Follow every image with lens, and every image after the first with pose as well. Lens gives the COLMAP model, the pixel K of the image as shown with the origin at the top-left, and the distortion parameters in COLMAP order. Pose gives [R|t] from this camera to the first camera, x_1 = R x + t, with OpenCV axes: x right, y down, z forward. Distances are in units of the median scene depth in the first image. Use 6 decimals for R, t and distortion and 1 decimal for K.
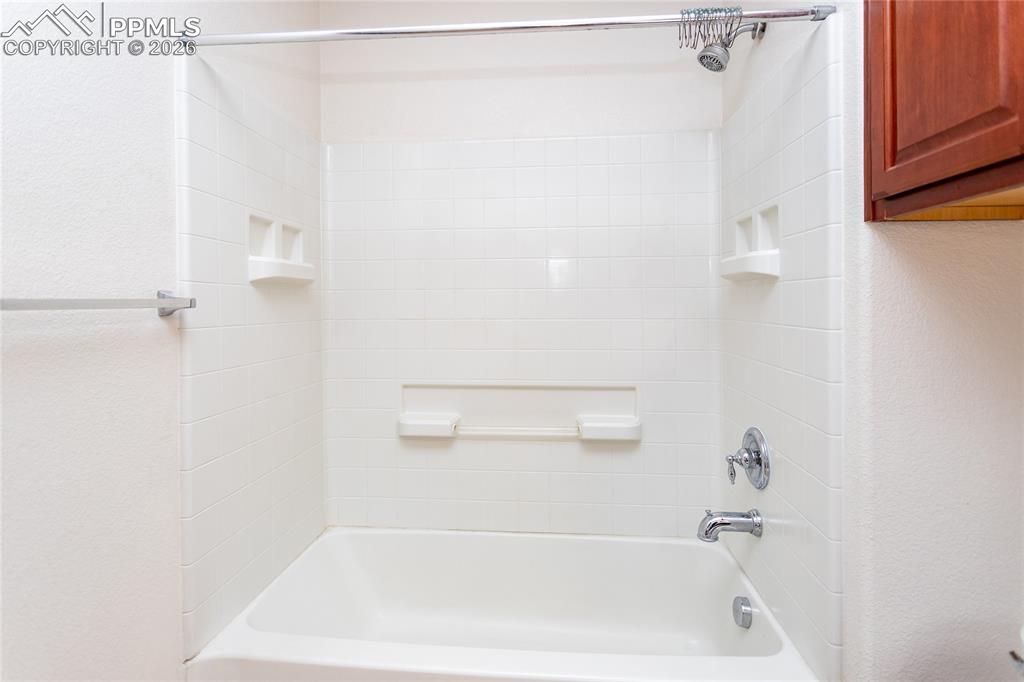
lens RADIAL K [[505.5, 0, 513.7], [0, 505.5, 328.6], [0, 0, 1]] dist [0.000149, 0.000097]
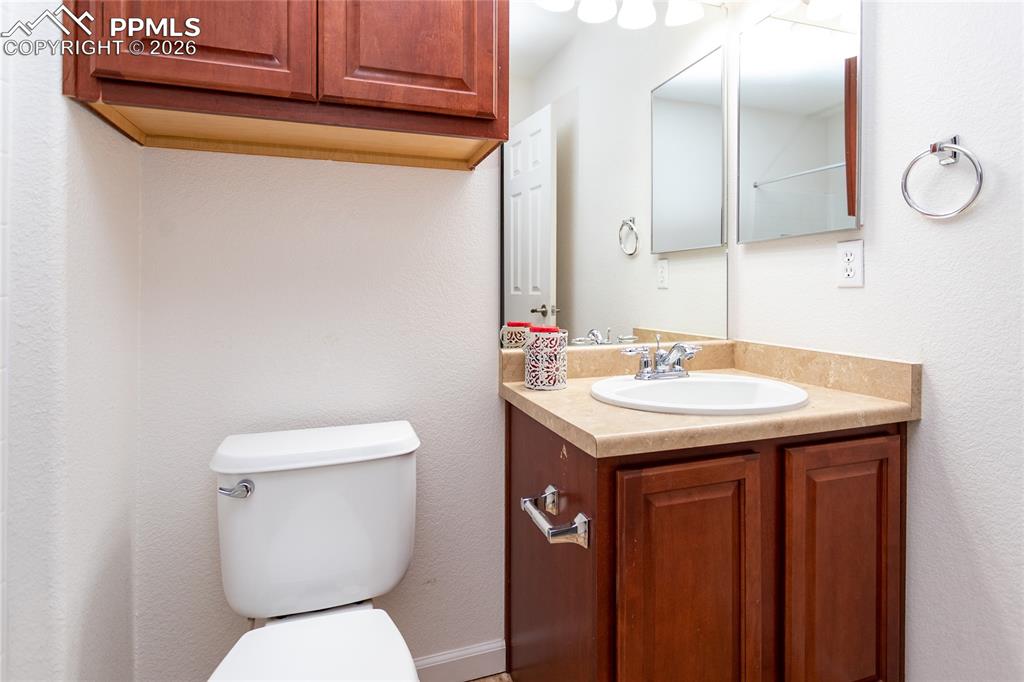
lens RADIAL K [[512.5, 0, 511.8], [0, 512.5, 292.6], [0, 0, 1]] dist [-0.000007, 0.000080]
pose [[-0.393537, -0.004178, 0.919299, -0.418219], [0.054084, 0.998152, 0.027688, 0.145802], [-0.917717, 0.060615, -0.392584, 0.735711]]
